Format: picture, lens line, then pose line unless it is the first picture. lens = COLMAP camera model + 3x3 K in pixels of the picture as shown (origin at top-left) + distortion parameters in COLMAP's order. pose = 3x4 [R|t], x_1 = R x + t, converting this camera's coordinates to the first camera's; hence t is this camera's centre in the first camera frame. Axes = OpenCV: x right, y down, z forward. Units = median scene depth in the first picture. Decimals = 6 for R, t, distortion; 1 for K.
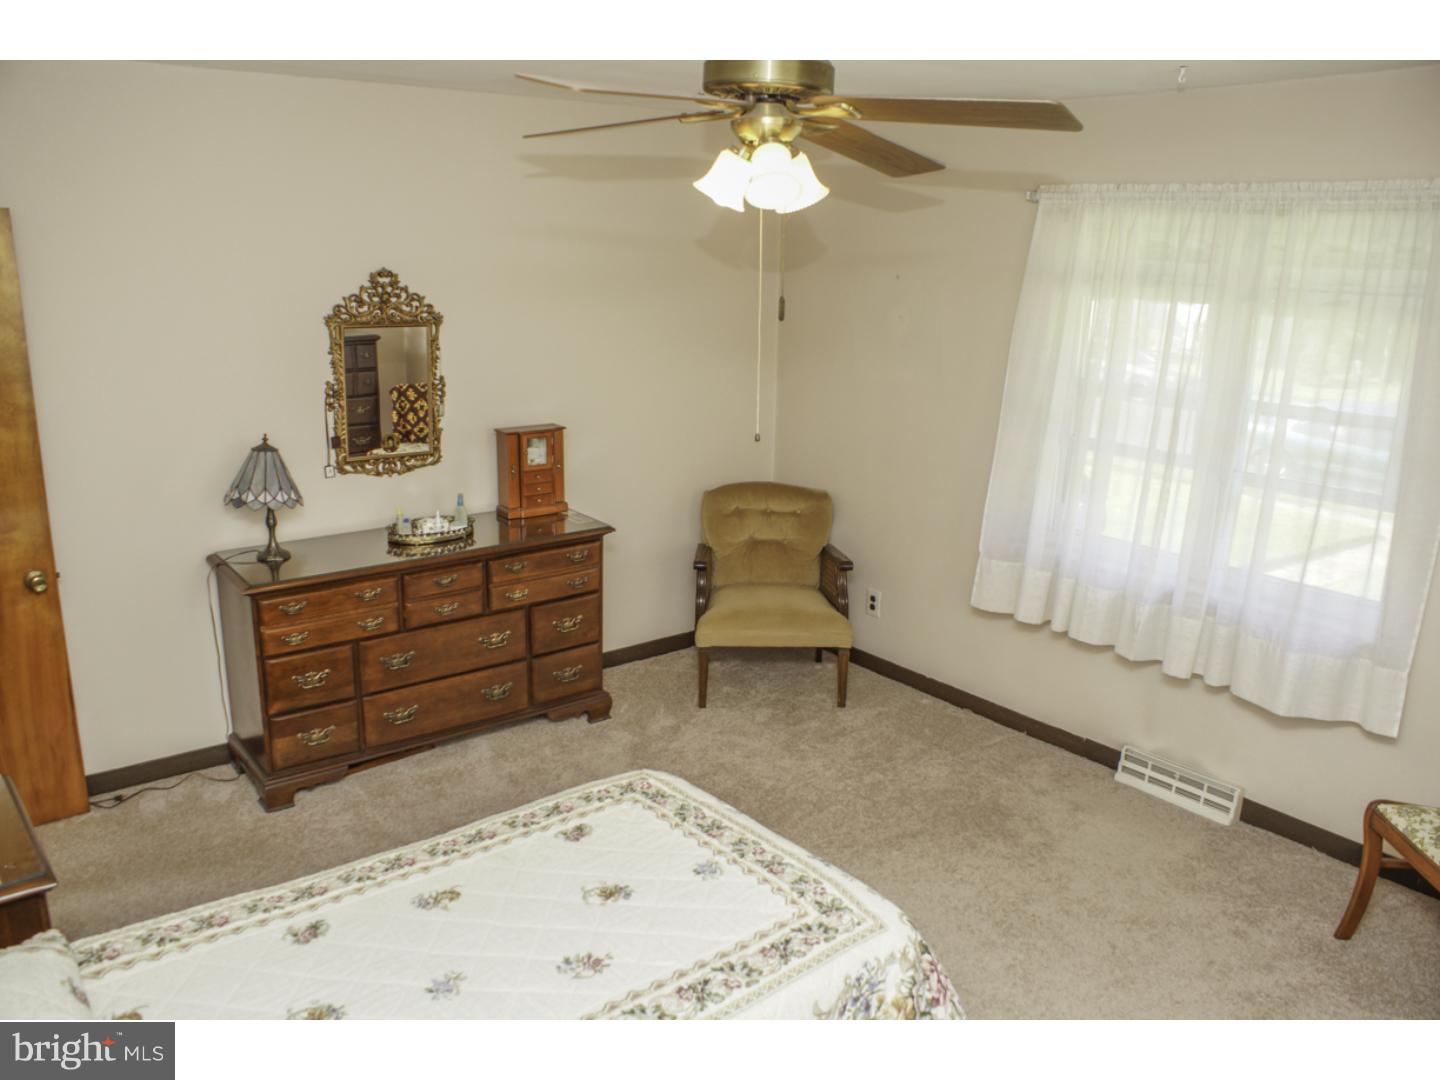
lens RADIAL K [[1115.5, 0, 720.0], [0, 1115.5, 540.0], [0, 0, 1]] dist [-0.156759, 0.128117]
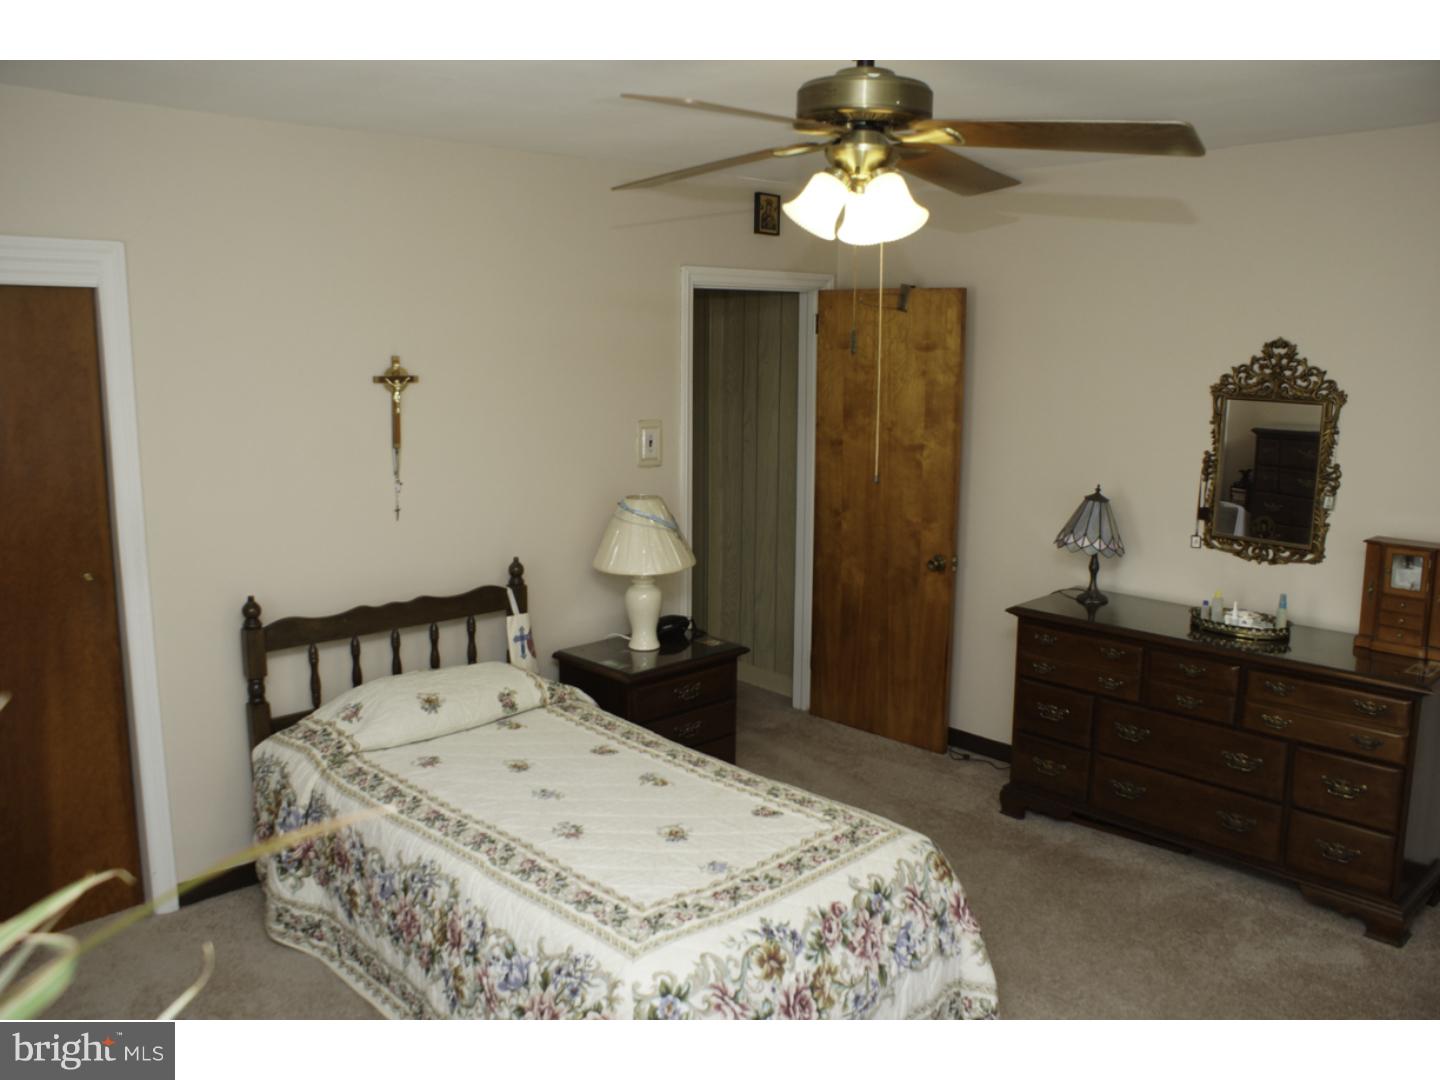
lens RADIAL K [[1131.6, 0, 734.6], [0, 1131.6, 537.2], [0, 0, 1]] dist [-0.077440, 0.003160]
pose [[0.094798, 0.151101, -0.983962, 0.606815], [-0.255735, 0.958939, 0.122620, -0.085614], [0.962088, 0.240009, 0.129547, 0.481762]]
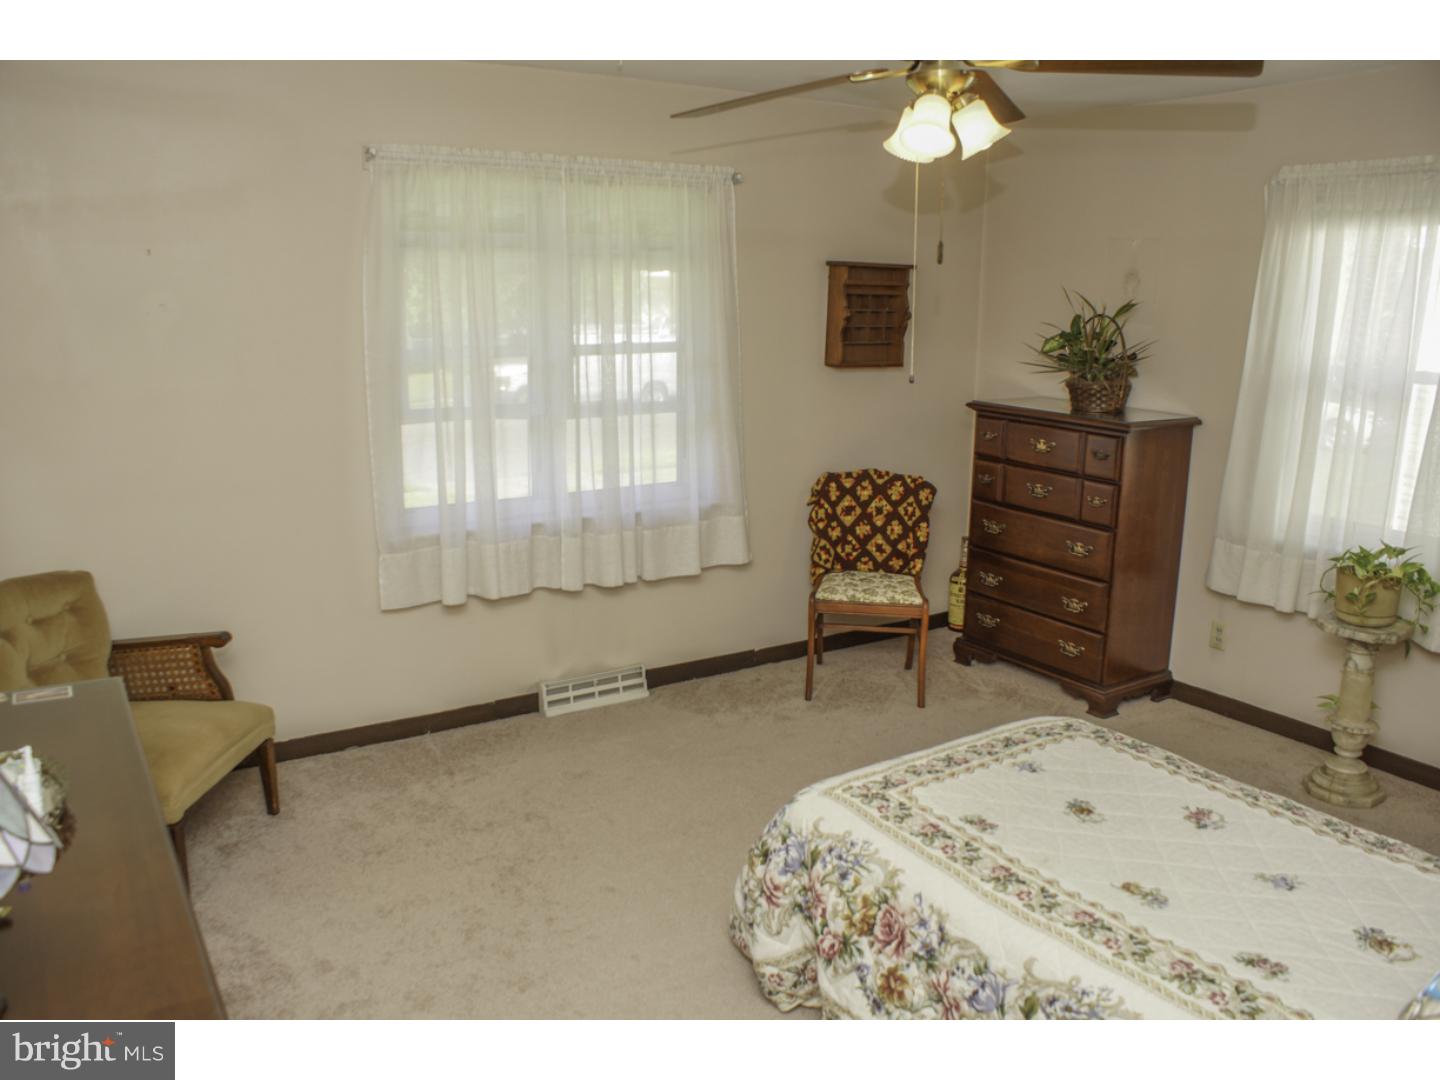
lens RADIAL K [[1115.5, 0, 720.0], [0, 1115.5, 540.0], [0, 0, 1]] dist [-0.156759, 0.128117]
pose [[0.101395, -0.240646, 0.965302, -0.627022], [0.241220, 0.947295, 0.210820, -0.131094], [-0.965159, 0.211474, 0.154100, 0.650776]]
